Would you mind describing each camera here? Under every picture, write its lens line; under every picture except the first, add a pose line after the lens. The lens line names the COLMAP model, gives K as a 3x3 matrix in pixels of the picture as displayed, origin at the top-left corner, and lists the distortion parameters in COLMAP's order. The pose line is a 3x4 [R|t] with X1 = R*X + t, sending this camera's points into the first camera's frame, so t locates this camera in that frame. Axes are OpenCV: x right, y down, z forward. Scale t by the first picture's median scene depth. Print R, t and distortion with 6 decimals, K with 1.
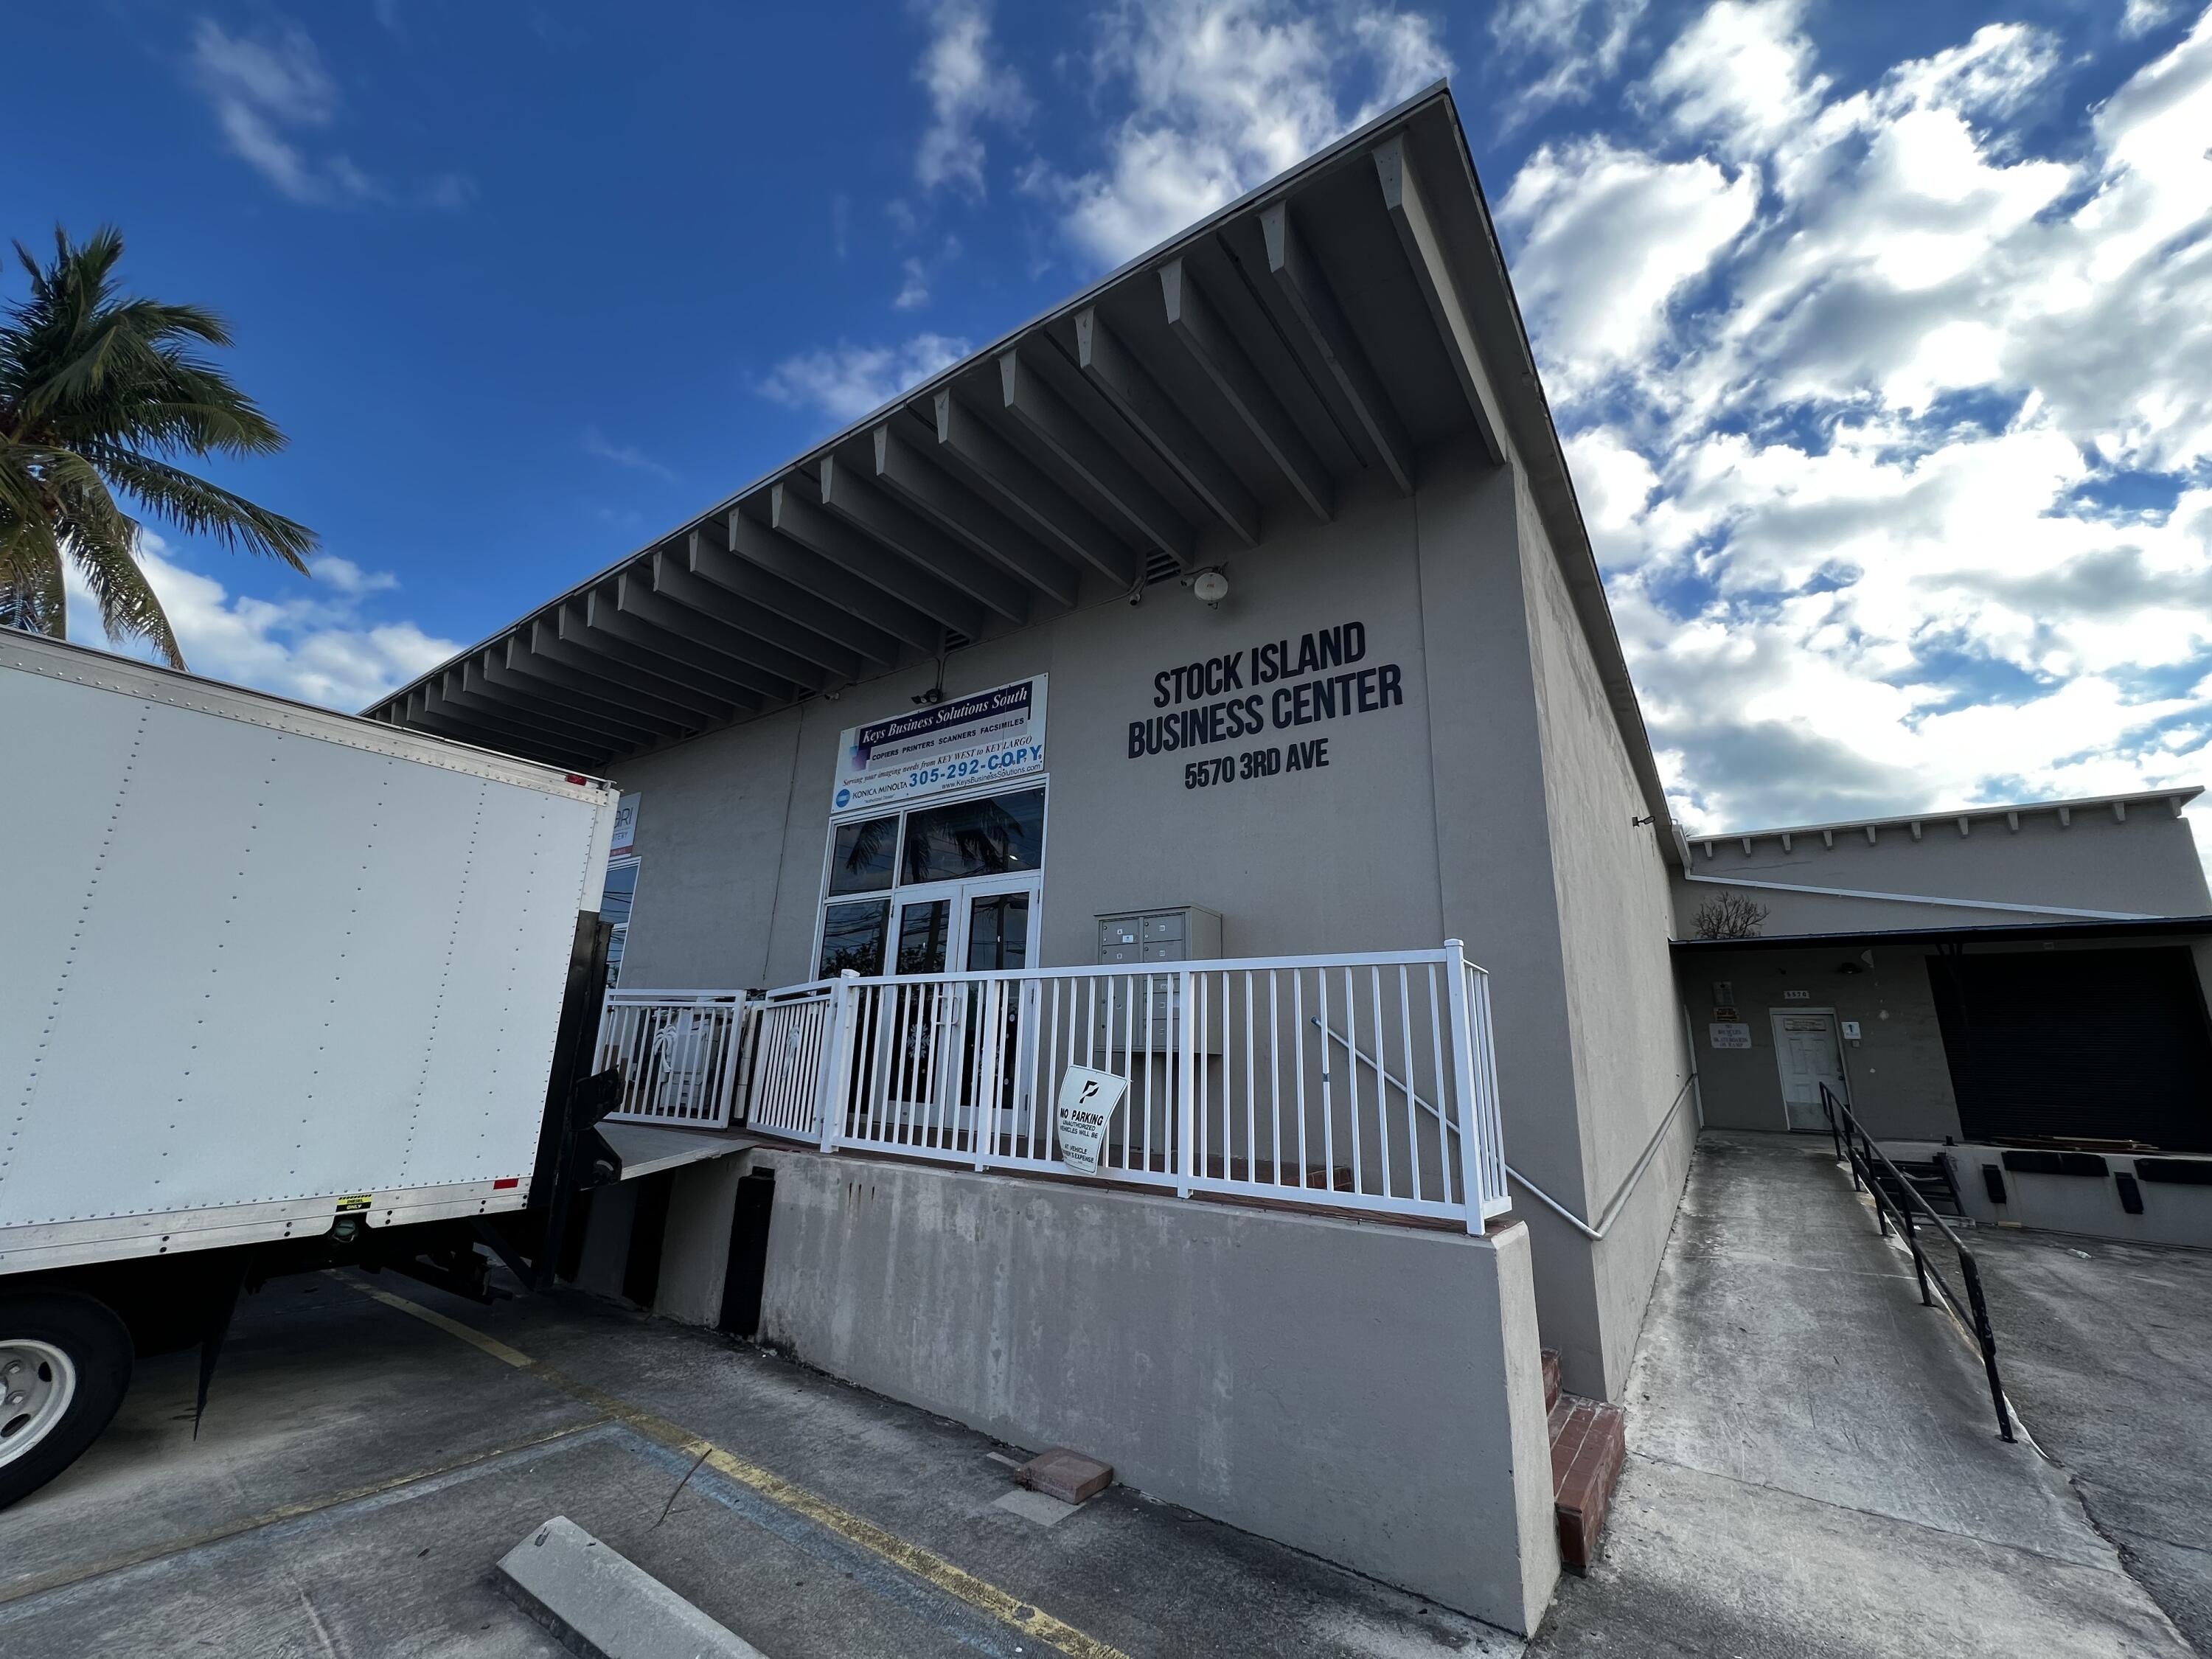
lens RADIAL K [[883.7, 0, 1090.1], [0, 883.7, 849.4], [0, 0, 1]] dist [0.000342, 0.000773]
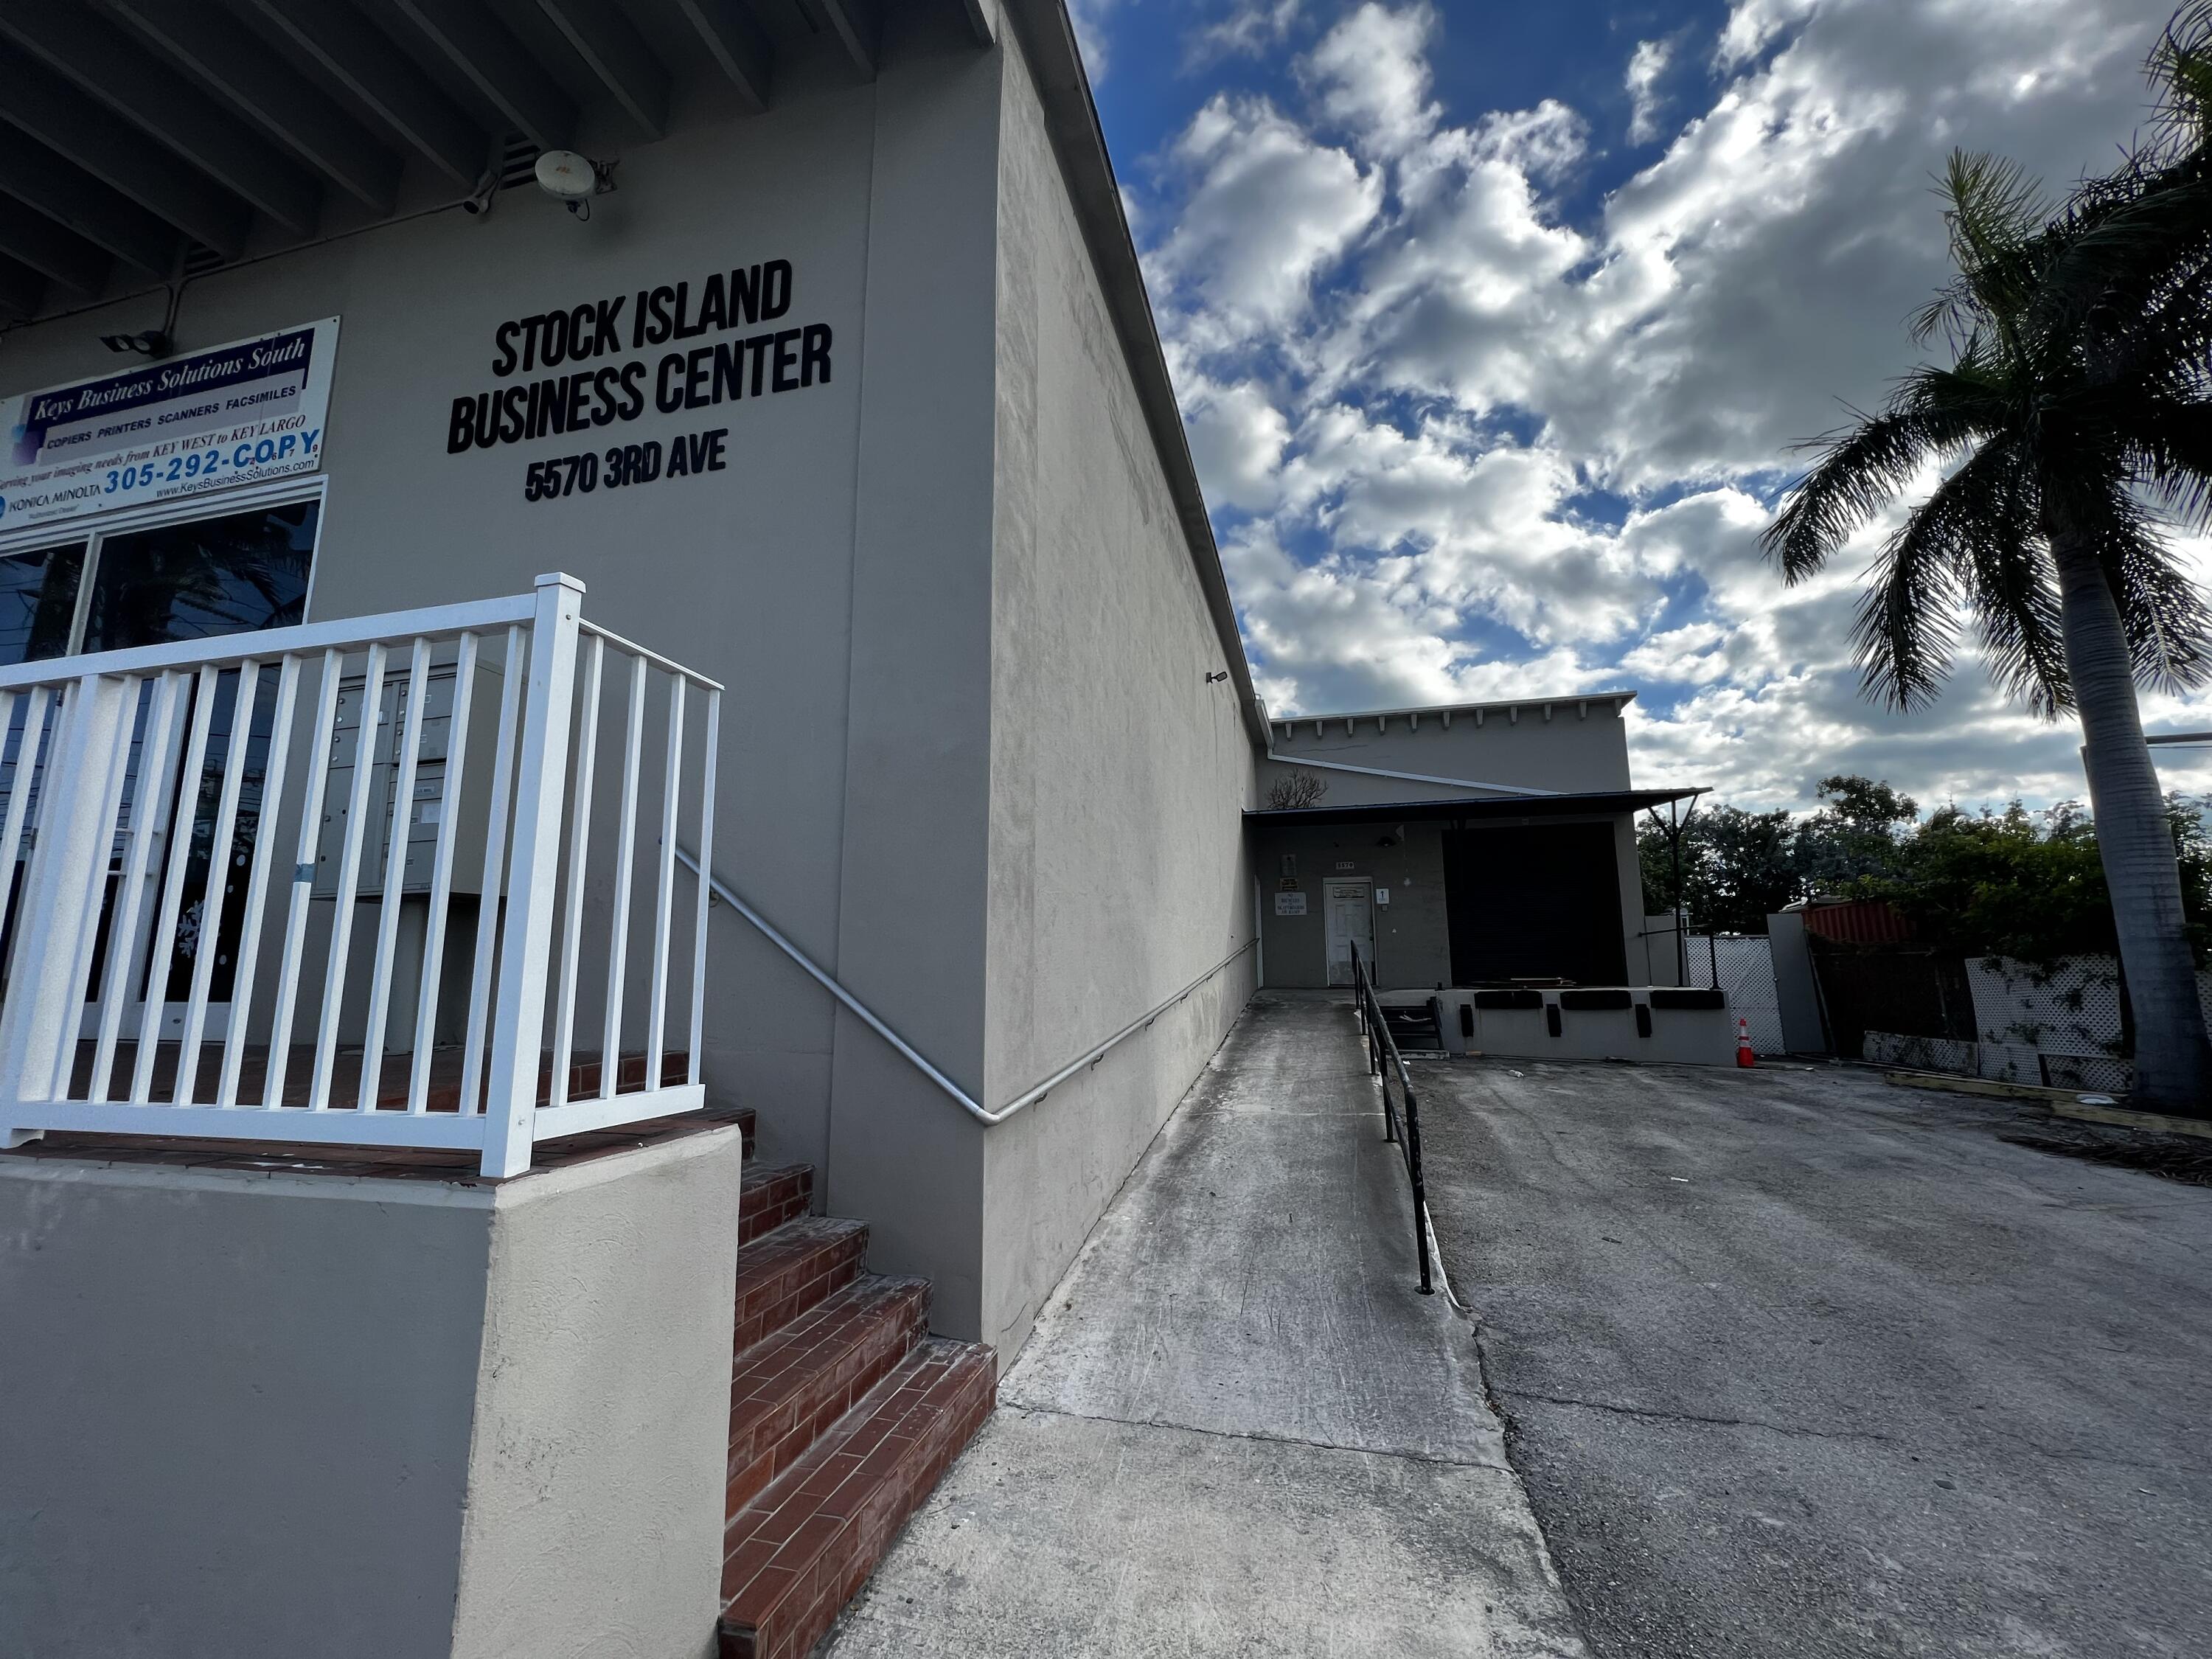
lens RADIAL K [[883.7, 0, 1100.1], [0, 883.7, 833.1], [0, 0, 1]] dist [0.000342, 0.000773]
pose [[0.930308, 0.009423, 0.366657, 0.212005], [-0.042671, 0.995662, 0.082679, 0.082807], [-0.364288, -0.092562, 0.926675, 0.180604]]
